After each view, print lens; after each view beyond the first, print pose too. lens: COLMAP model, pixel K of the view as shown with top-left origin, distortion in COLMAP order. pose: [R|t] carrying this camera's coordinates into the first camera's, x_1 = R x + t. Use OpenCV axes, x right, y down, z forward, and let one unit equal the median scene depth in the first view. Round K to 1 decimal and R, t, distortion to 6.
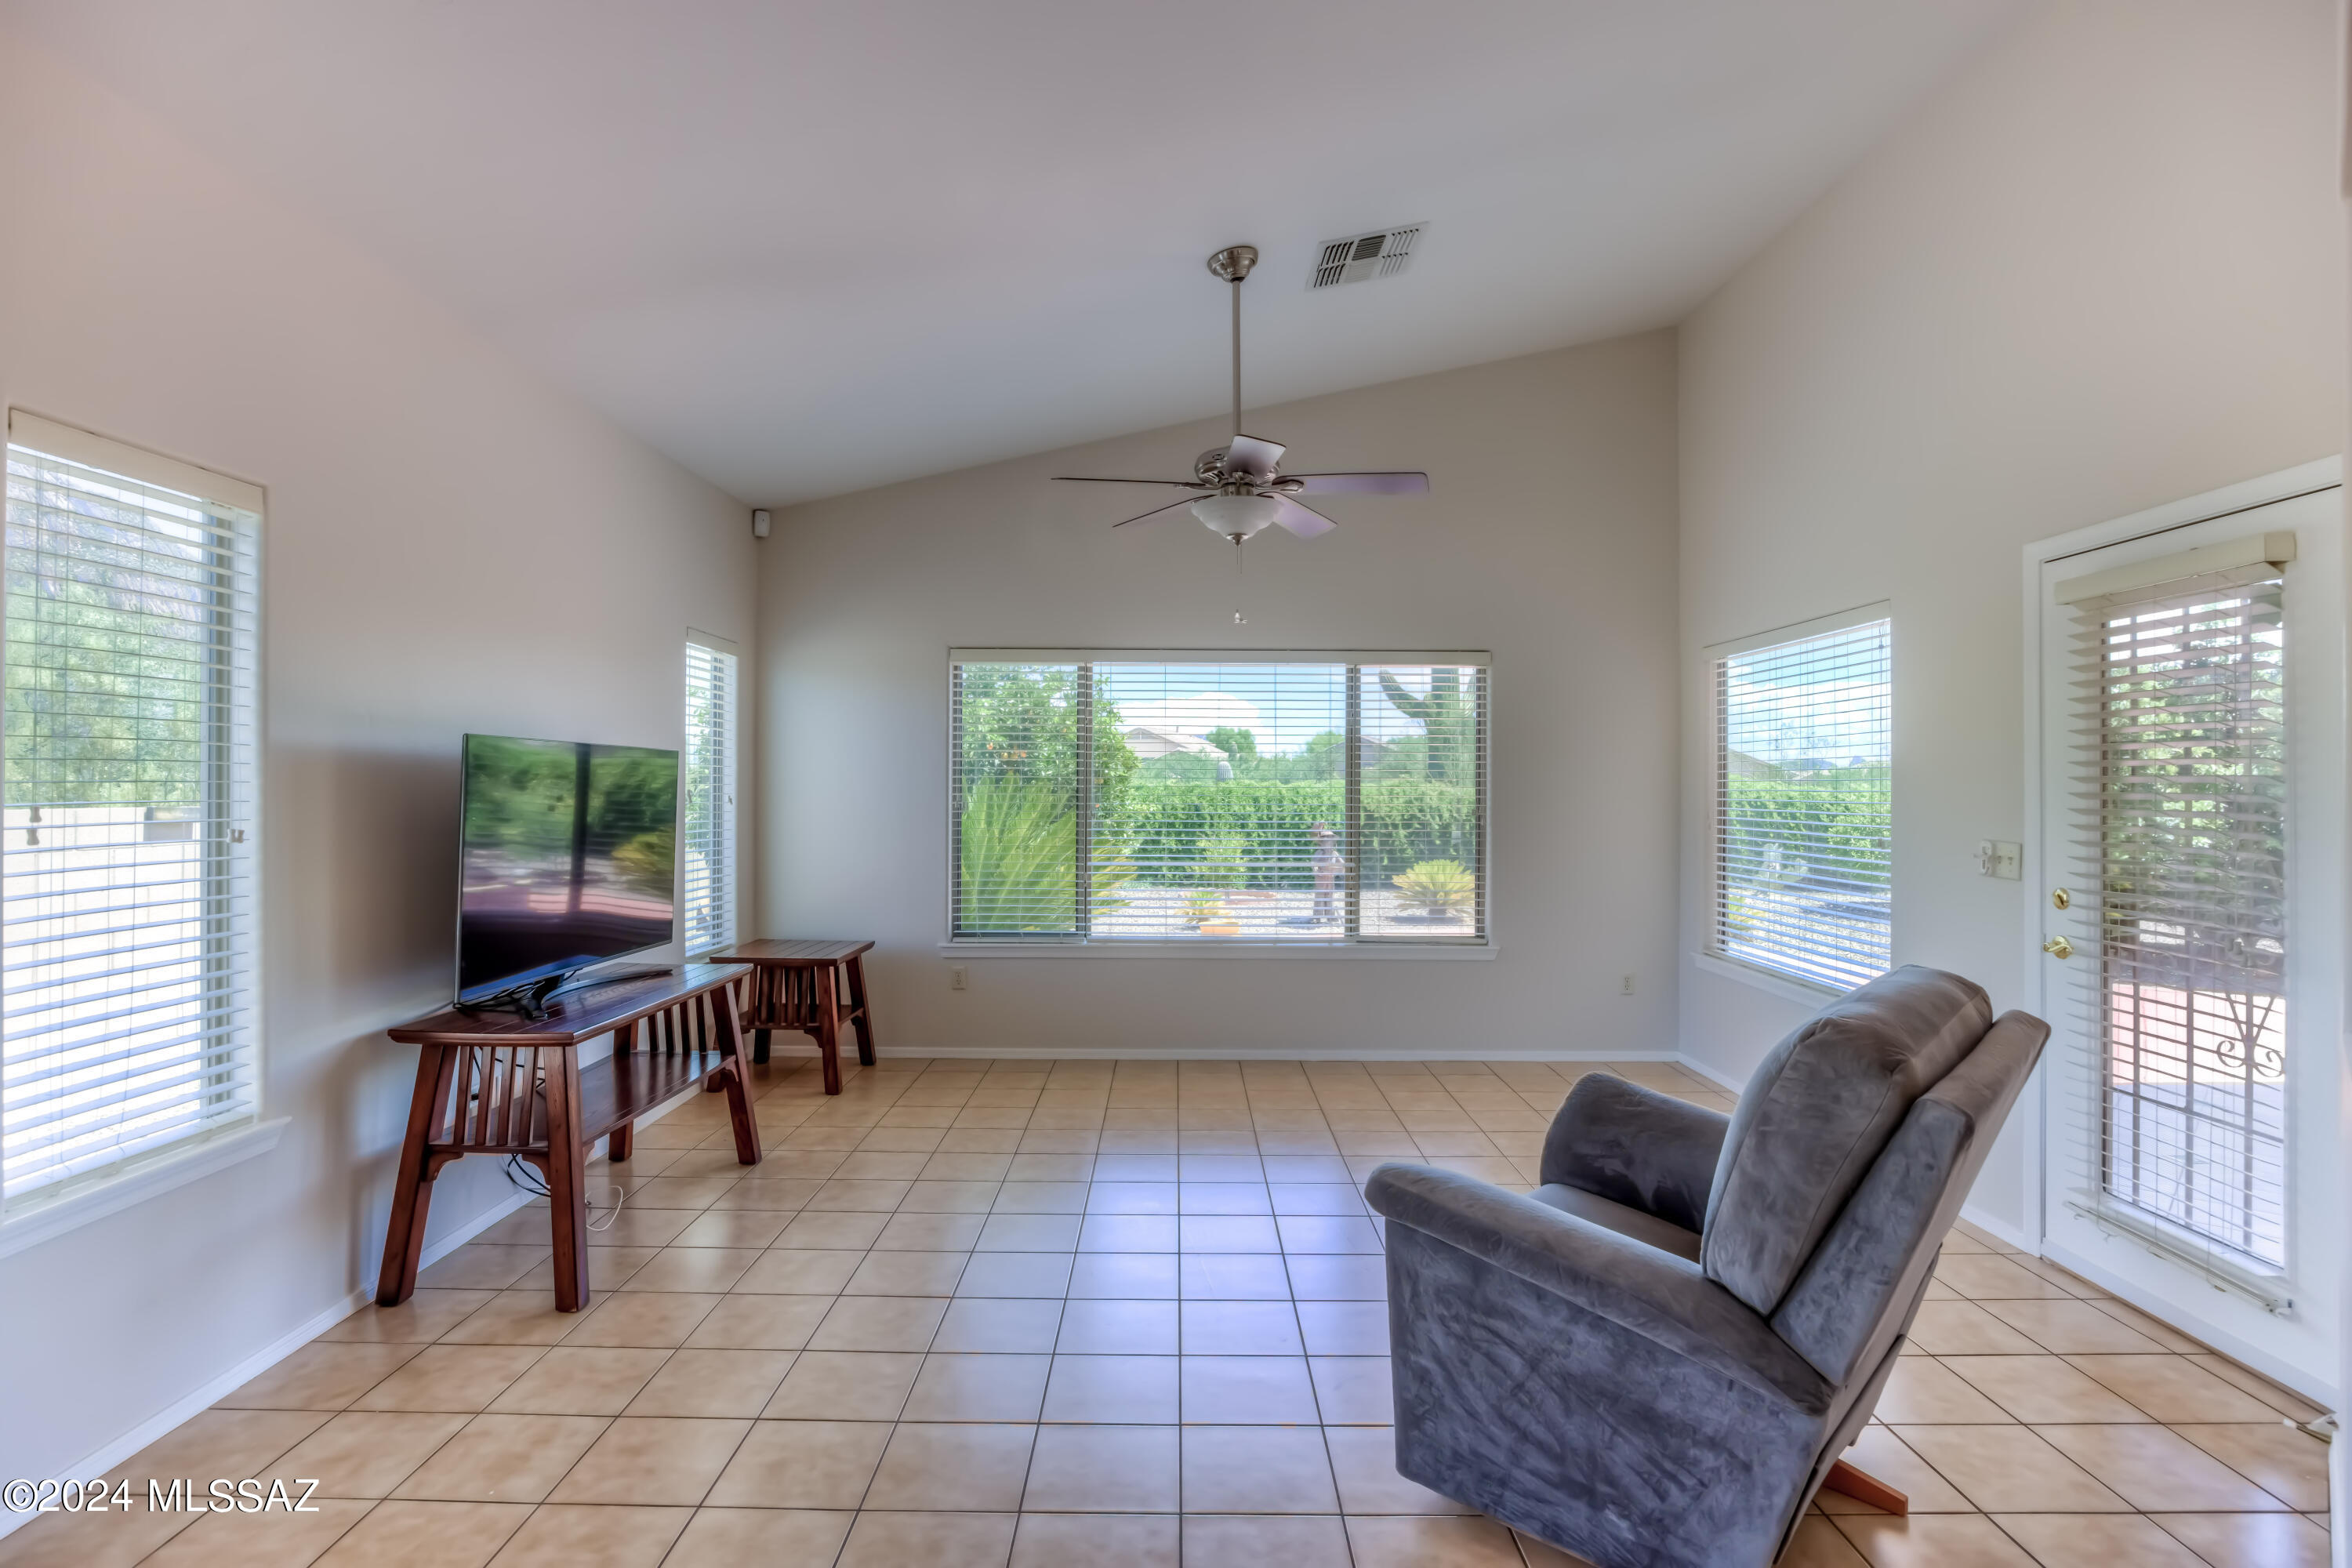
lens RADIAL K [[1183.2, 0, 1169.3], [0, 1183.2, 782.8], [0, 0, 1]] dist [-0.025471, 0.005733]
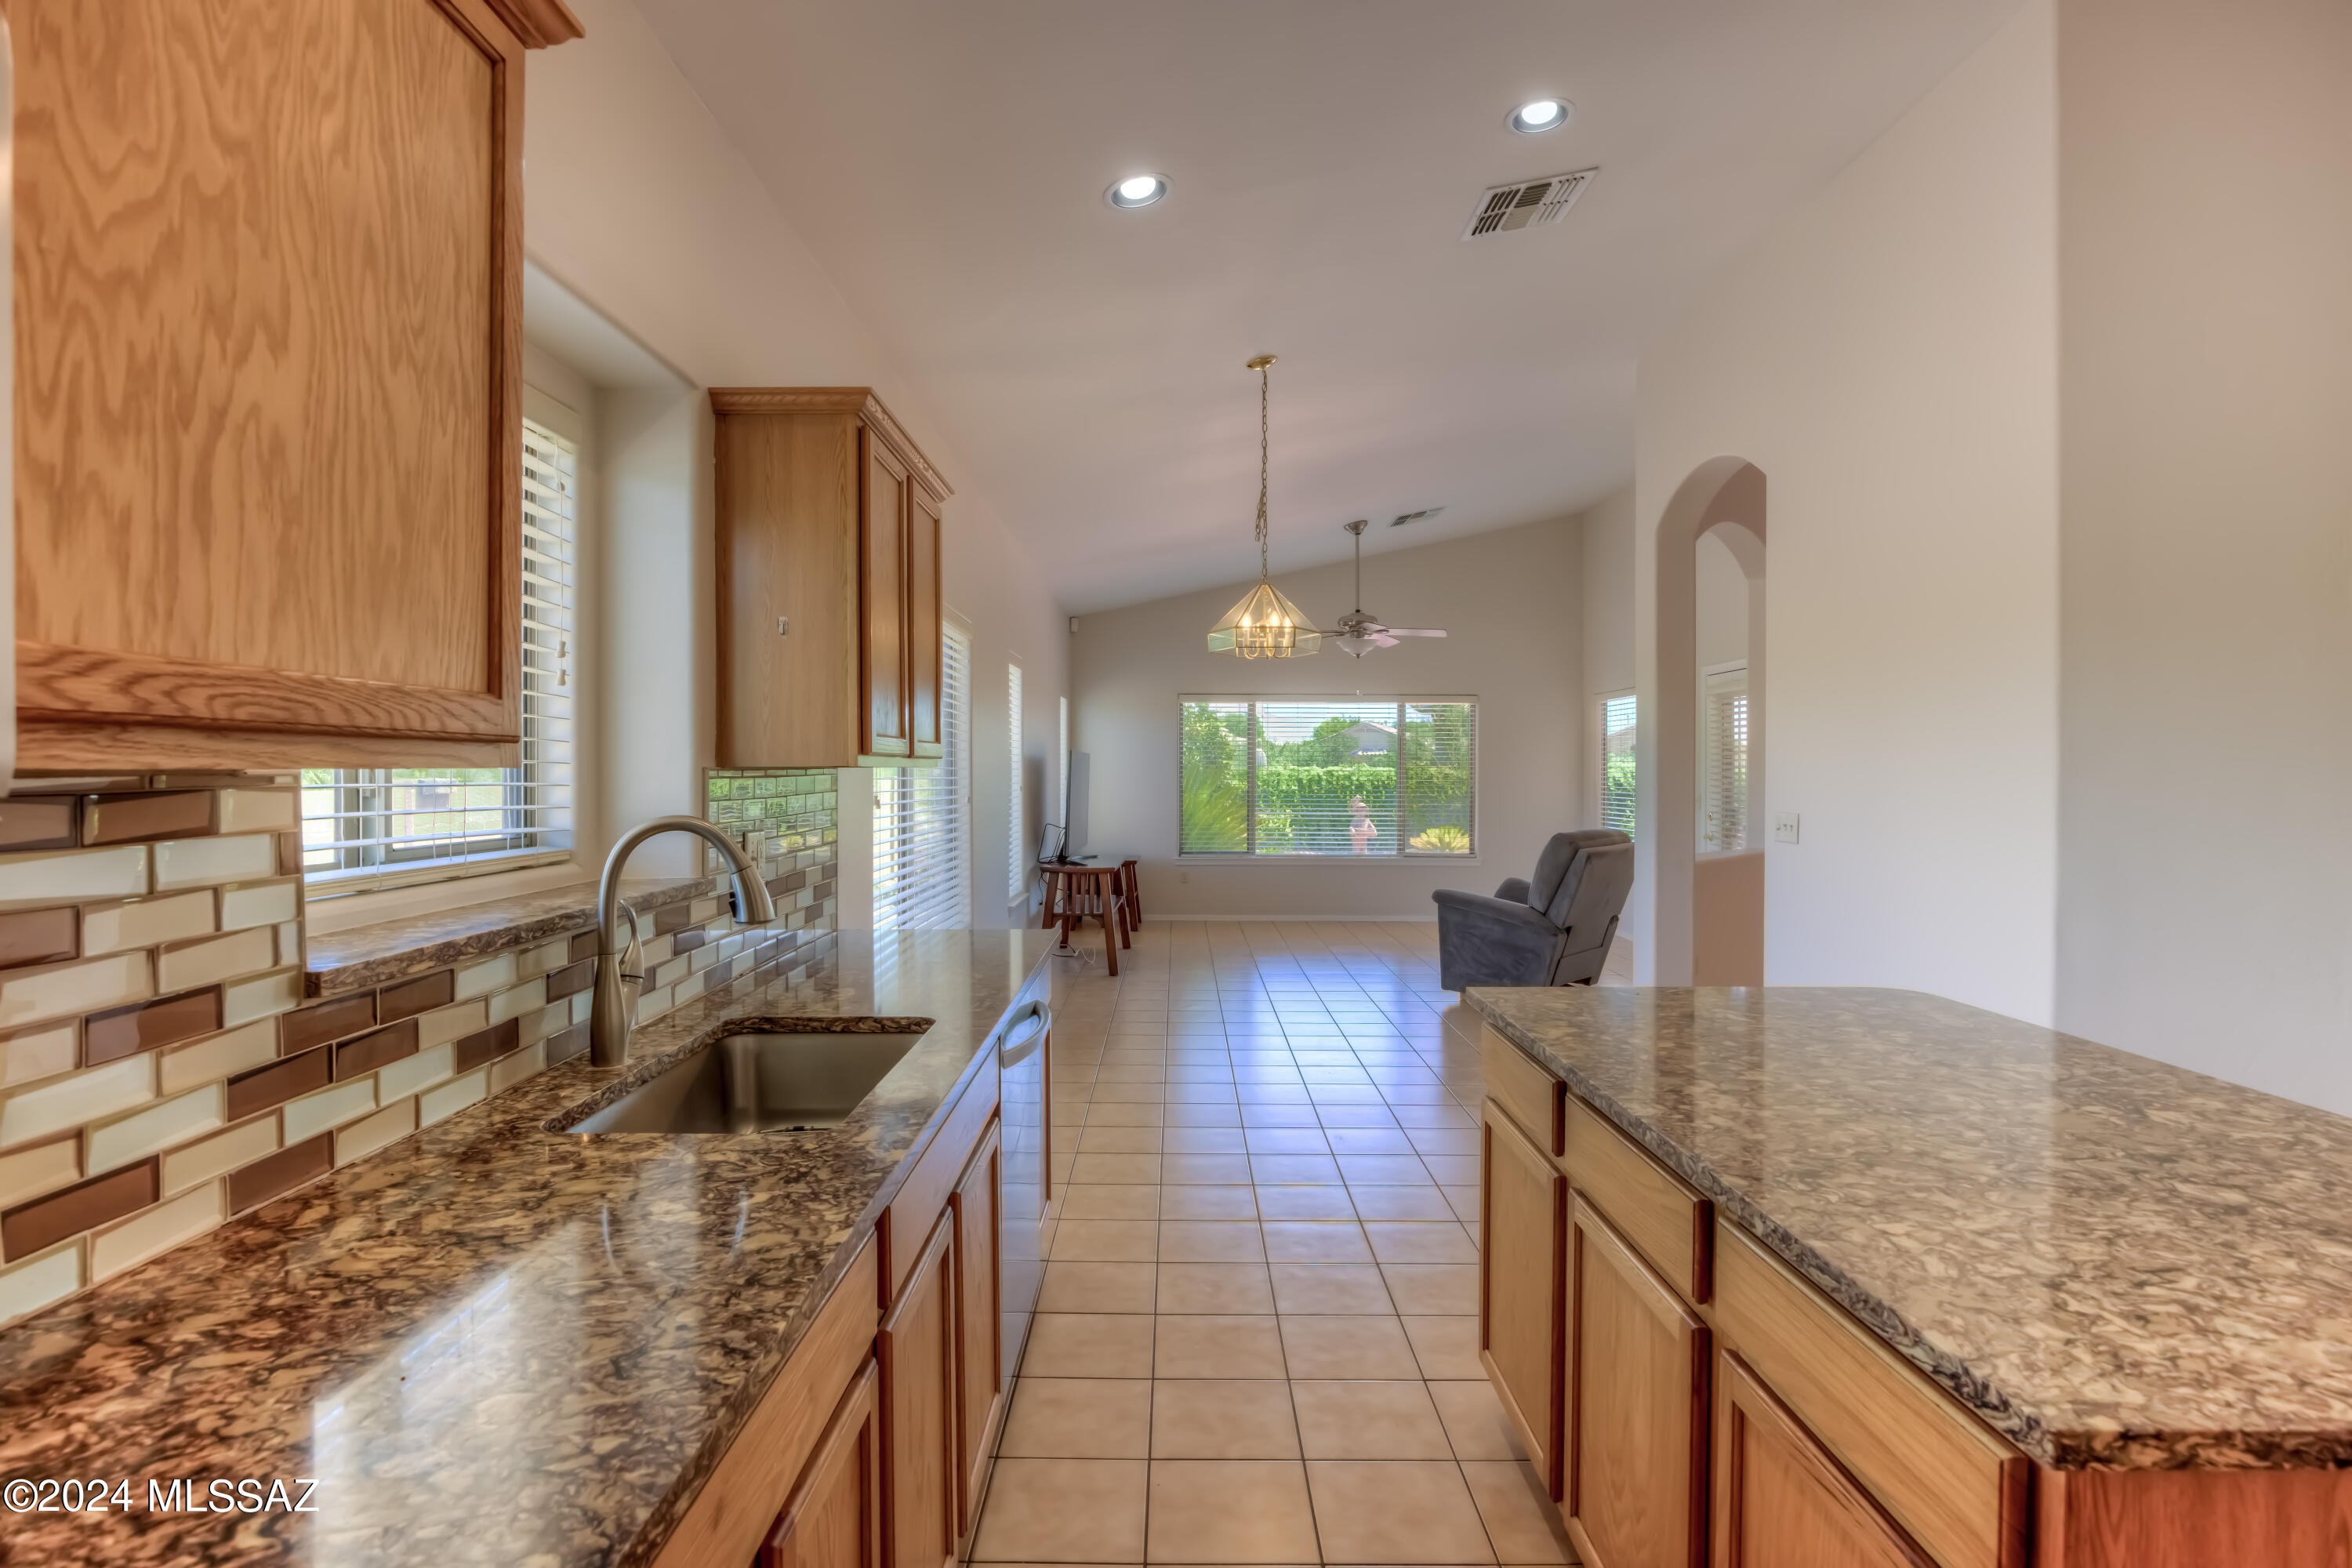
lens RADIAL K [[1183.2, 0, 1168.9], [0, 1183.2, 794.6], [0, 0, 1]] dist [-0.025471, 0.005733]
pose [[0.999997, -0.000582, 0.002235, -0.212002], [0.000528, 0.999712, 0.023986, -0.004245], [-0.002248, -0.023985, 0.999710, -0.841837]]
